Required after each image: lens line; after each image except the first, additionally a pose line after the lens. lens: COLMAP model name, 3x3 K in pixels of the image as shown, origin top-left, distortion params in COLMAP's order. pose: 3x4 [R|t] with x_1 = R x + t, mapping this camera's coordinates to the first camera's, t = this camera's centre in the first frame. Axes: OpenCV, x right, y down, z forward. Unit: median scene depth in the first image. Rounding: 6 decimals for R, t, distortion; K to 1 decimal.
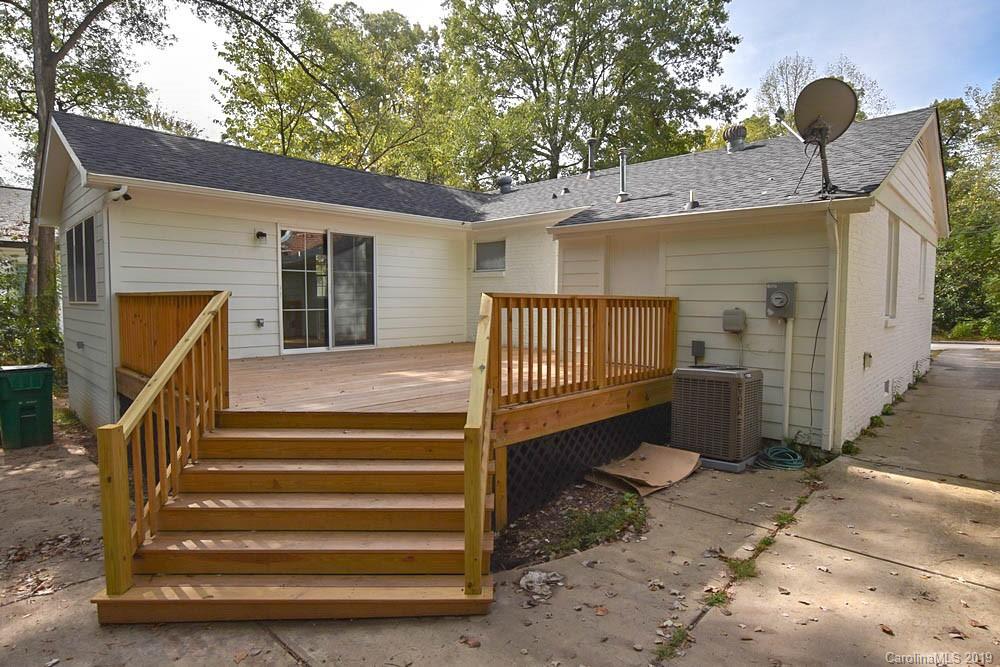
lens RADIAL K [[536.7, 0, 500.0], [0, 536.7, 333.5], [0, 0, 1]] dist [-0.043346, 0.018562]
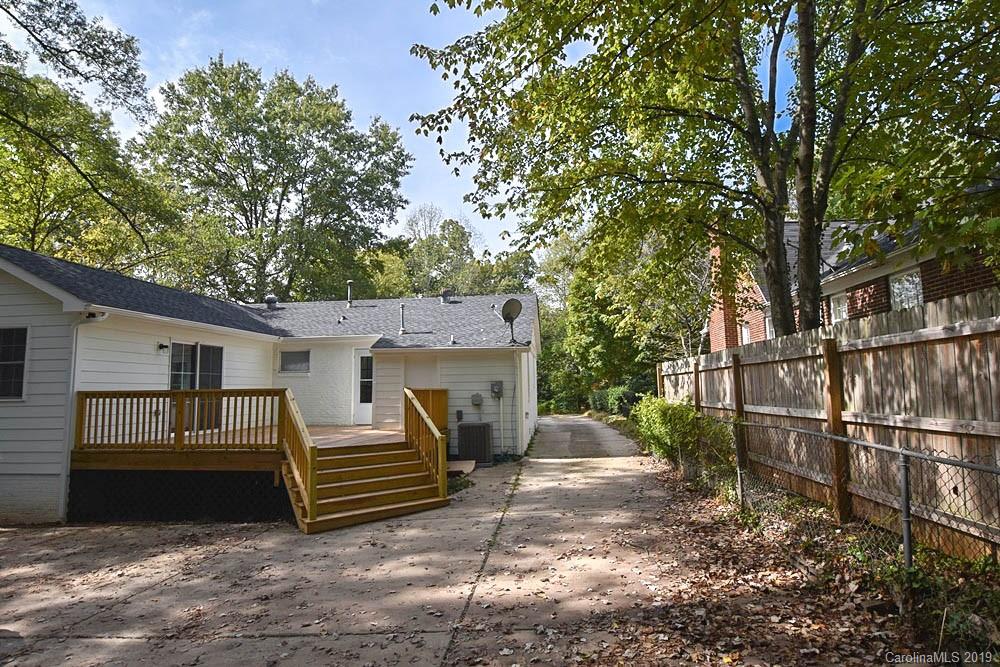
lens RADIAL K [[536.7, 0, 500.0], [0, 536.7, 333.5], [0, 0, 1]] dist [-0.043346, 0.018562]
pose [[0.789678, 0.046826, 0.611732, -0.608384], [0.058681, 0.986747, -0.151283, 0.034249], [-0.610709, 0.155362, 0.776465, -0.564269]]
